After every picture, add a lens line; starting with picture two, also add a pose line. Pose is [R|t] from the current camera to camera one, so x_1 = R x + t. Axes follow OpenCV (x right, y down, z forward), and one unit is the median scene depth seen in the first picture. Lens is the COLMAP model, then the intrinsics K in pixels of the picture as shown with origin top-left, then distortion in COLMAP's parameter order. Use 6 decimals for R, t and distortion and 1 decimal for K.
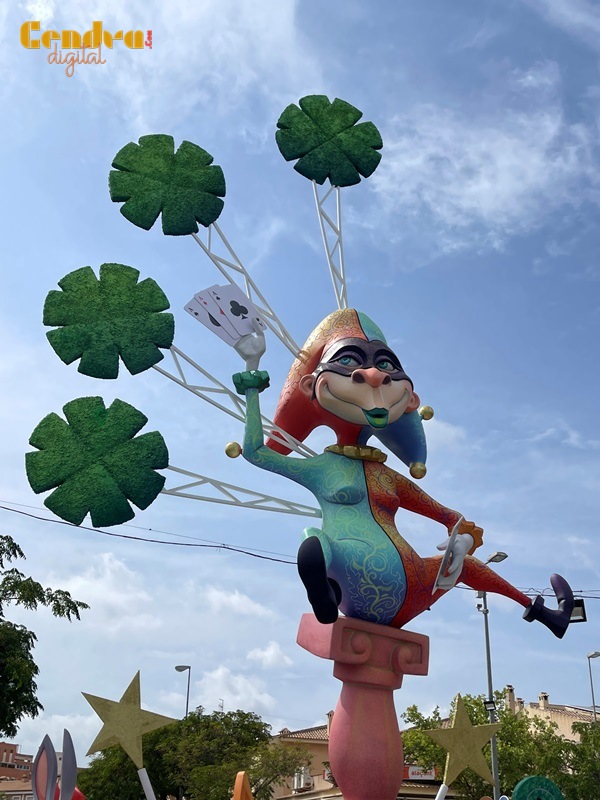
lens RADIAL K [[923.0, 0, 298.5], [0, 923.0, 419.2], [0, 0, 1]] dist [0.197001, -0.491524]
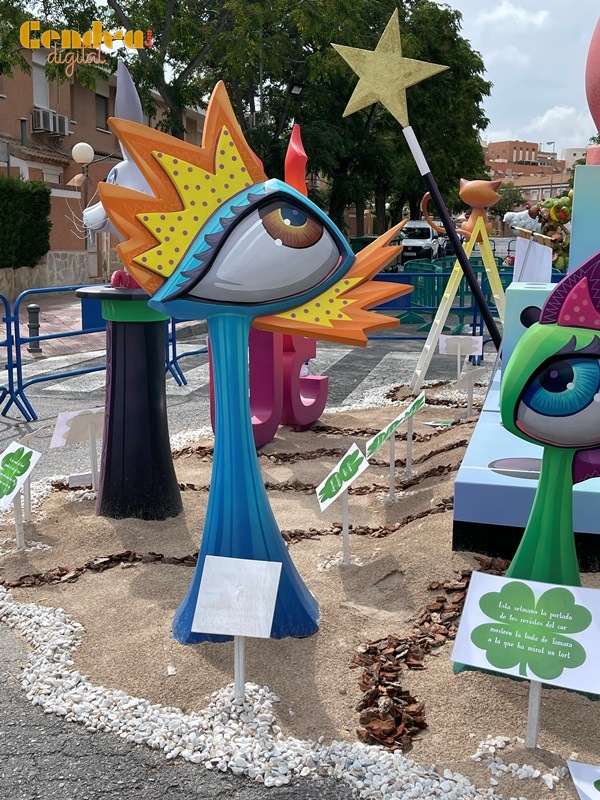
lens RADIAL K [[952.2, 0, 300.6], [0, 952.2, 410.1], [0, 0, 1]] dist [0.117561, -0.293028]
pose [[0.868215, 0.074674, -0.490537, 0.200289], [0.216927, 0.832004, 0.510599, 0.120764], [0.446257, -0.549721, 0.706160, 0.202127]]
